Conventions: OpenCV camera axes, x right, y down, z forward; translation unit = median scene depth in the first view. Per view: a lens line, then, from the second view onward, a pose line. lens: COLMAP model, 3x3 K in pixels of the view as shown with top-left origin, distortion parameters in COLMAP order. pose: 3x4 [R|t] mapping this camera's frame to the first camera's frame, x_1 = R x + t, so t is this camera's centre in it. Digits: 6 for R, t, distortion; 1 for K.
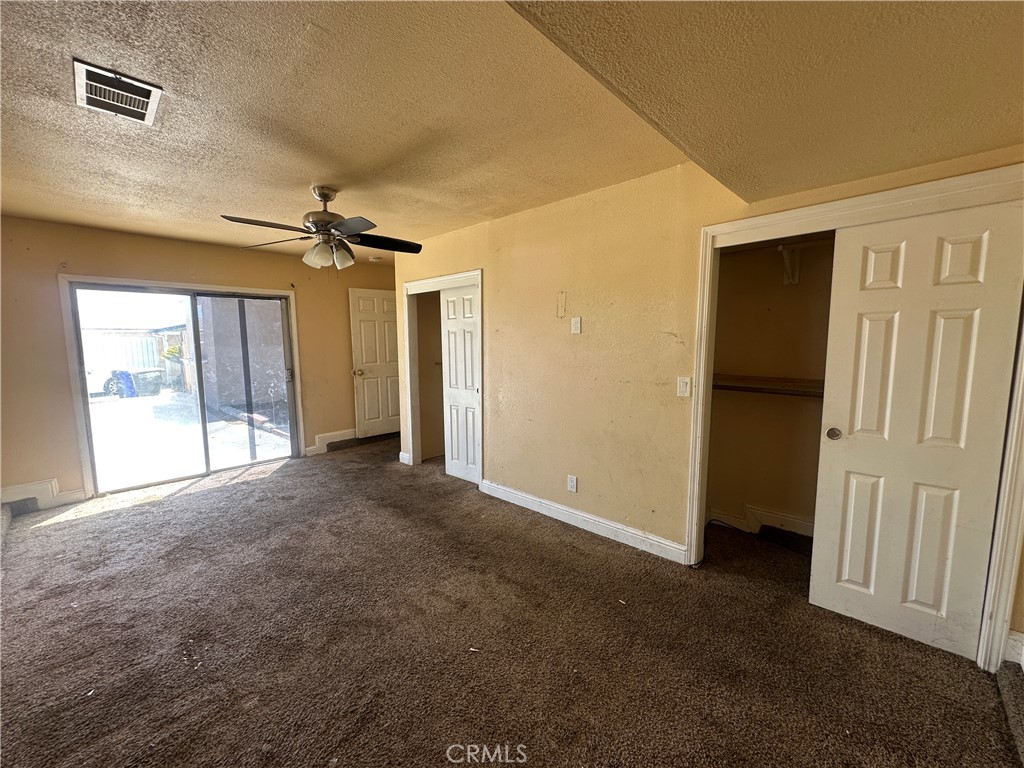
lens RADIAL K [[413.2, 0, 511.0], [0, 413.2, 384.8], [0, 0, 1]] dist [-0.000988, 0.000140]
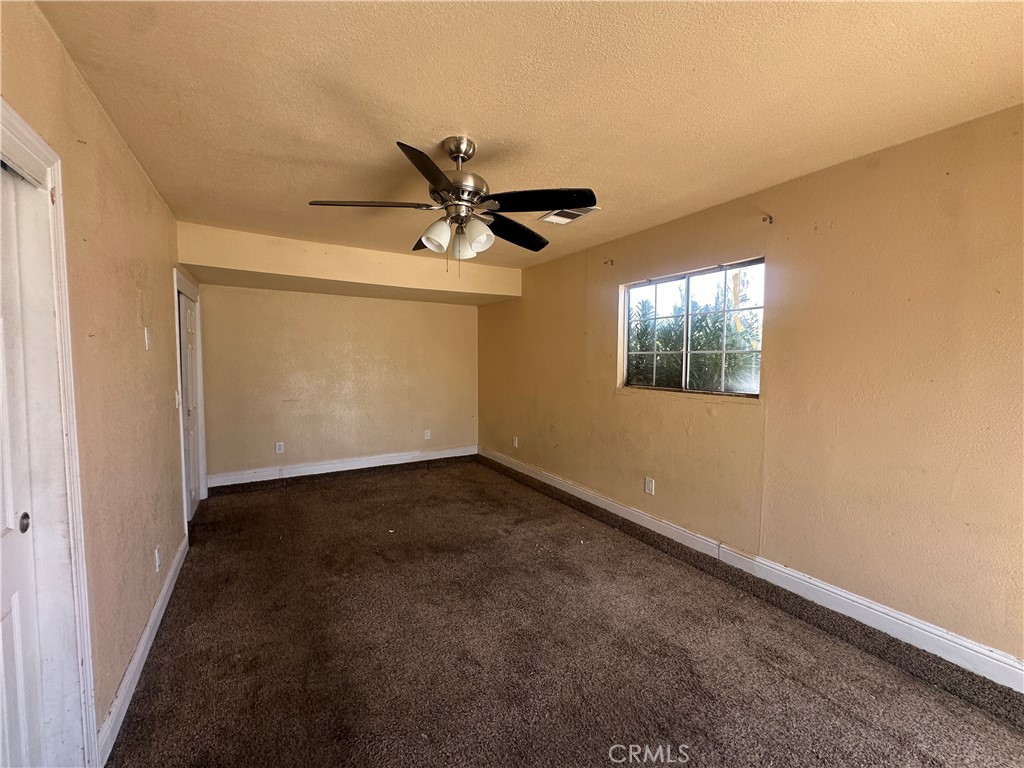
lens RADIAL K [[413.2, 0, 513.8], [0, 413.2, 384.5], [0, 0, 1]] dist [-0.000988, 0.000140]
pose [[-0.969236, -0.012304, 0.245826, -0.652050], [0.029251, 0.985914, 0.164677, -0.164834], [-0.244389, 0.166802, -0.955223, 1.553700]]
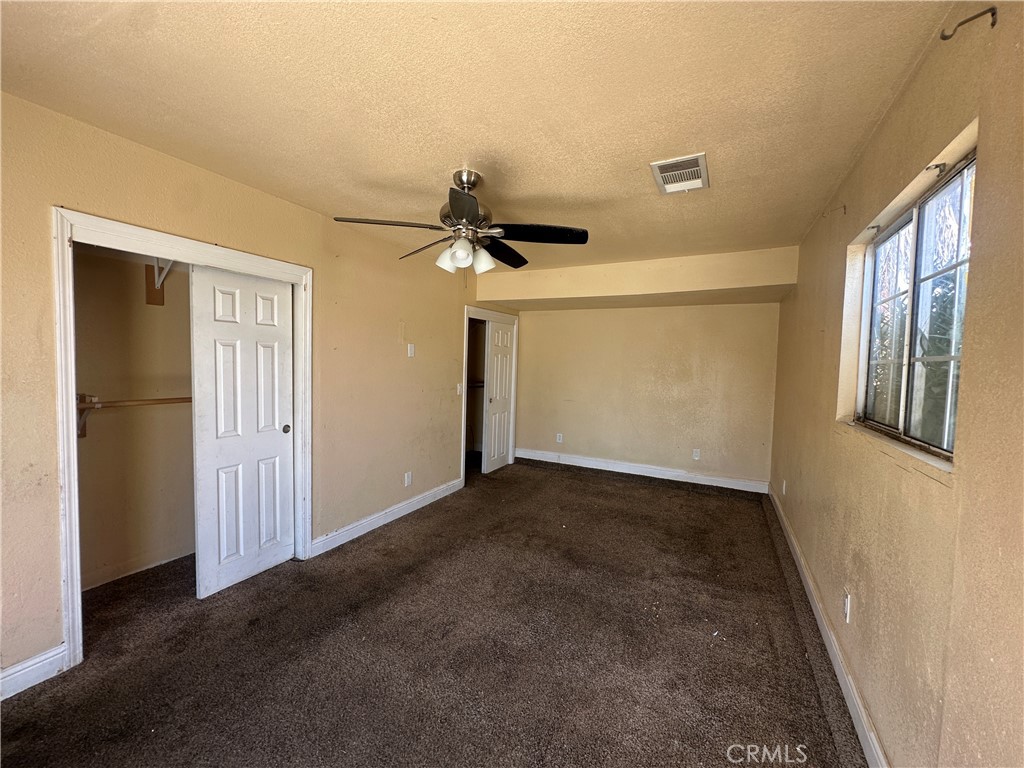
lens RADIAL K [[413.2, 0, 508.7], [0, 413.2, 383.7], [0, 0, 1]] dist [-0.000988, 0.000140]
pose [[-0.284690, -0.048244, 0.957405, -1.142269], [0.080948, 0.993956, 0.074156, -0.111832], [-0.955196, 0.098612, -0.279064, 1.078816]]
